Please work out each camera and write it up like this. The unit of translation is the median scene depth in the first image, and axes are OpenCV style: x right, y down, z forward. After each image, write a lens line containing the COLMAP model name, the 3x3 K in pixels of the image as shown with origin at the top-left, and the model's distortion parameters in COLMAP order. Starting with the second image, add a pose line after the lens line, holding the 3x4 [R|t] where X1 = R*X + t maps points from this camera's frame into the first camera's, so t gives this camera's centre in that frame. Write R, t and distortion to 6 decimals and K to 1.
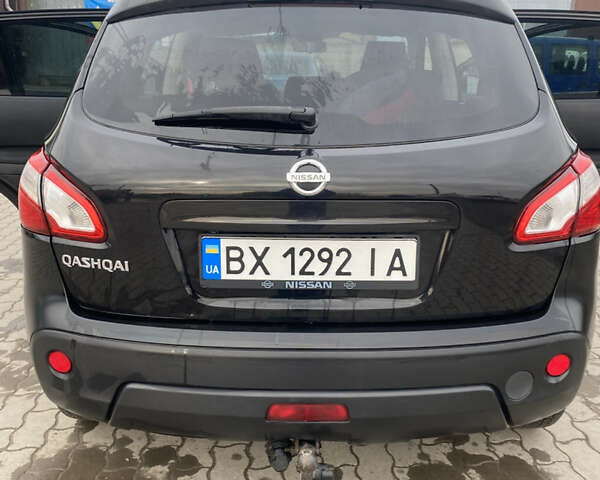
lens RADIAL K [[611.0, 0, 300.0], [0, 611.0, 240.0], [0, 0, 1]] dist [-0.005030, -0.015489]
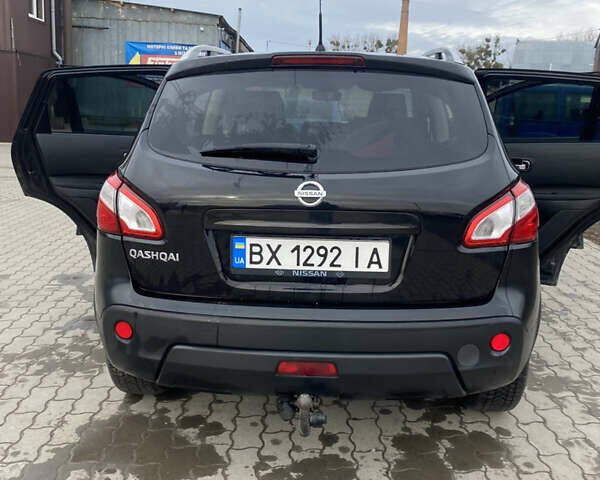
lens RADIAL K [[611.0, 0, 300.0], [0, 611.0, 240.0], [0, 0, 1]] dist [-0.005030, -0.015489]
pose [[0.998854, 0.021425, -0.042807, 0.046564], [-0.024193, 0.997576, -0.065244, 0.083669], [0.041305, 0.066205, 0.996951, -0.342810]]
